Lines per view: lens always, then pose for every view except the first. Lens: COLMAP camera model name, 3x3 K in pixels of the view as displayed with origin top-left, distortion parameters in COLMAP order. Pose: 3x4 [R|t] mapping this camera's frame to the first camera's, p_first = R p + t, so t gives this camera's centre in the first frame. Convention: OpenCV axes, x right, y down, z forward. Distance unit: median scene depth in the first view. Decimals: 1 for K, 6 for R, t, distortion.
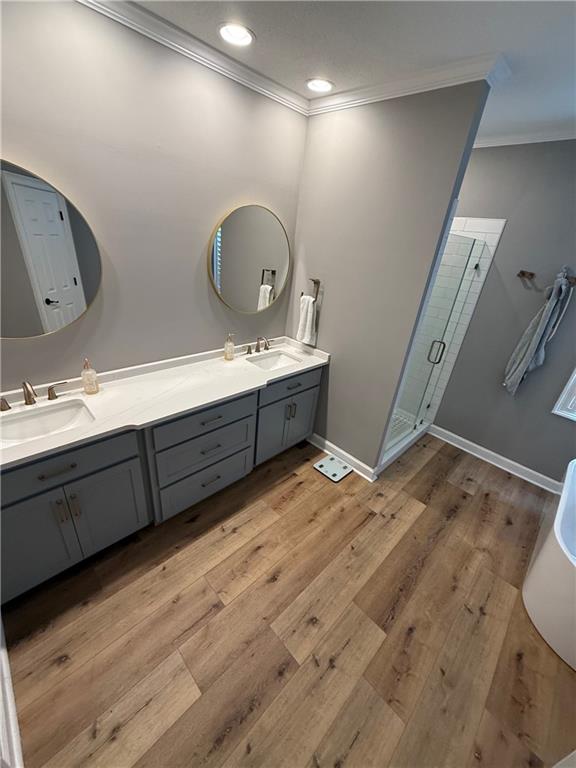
lens RADIAL K [[307.3, 0, 288.0], [0, 307.3, 383.0], [0, 0, 1]] dist [-0.002373, 0.000047]
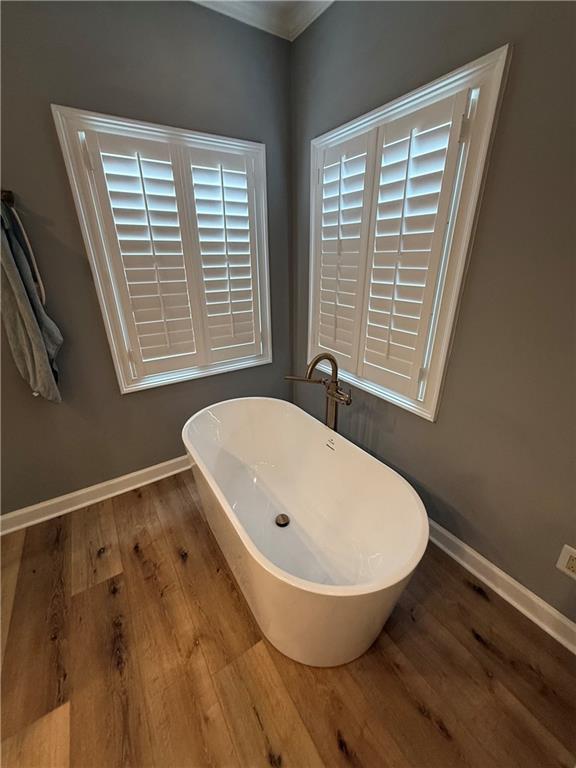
lens RADIAL K [[307.3, 0, 288.4], [0, 307.3, 386.0], [0, 0, 1]] dist [-0.002373, 0.000047]
pose [[0.206140, -0.470206, 0.858145, 0.332777], [0.454952, 0.822483, 0.341379, 0.011826], [-0.866328, 0.320043, 0.383468, 0.381321]]
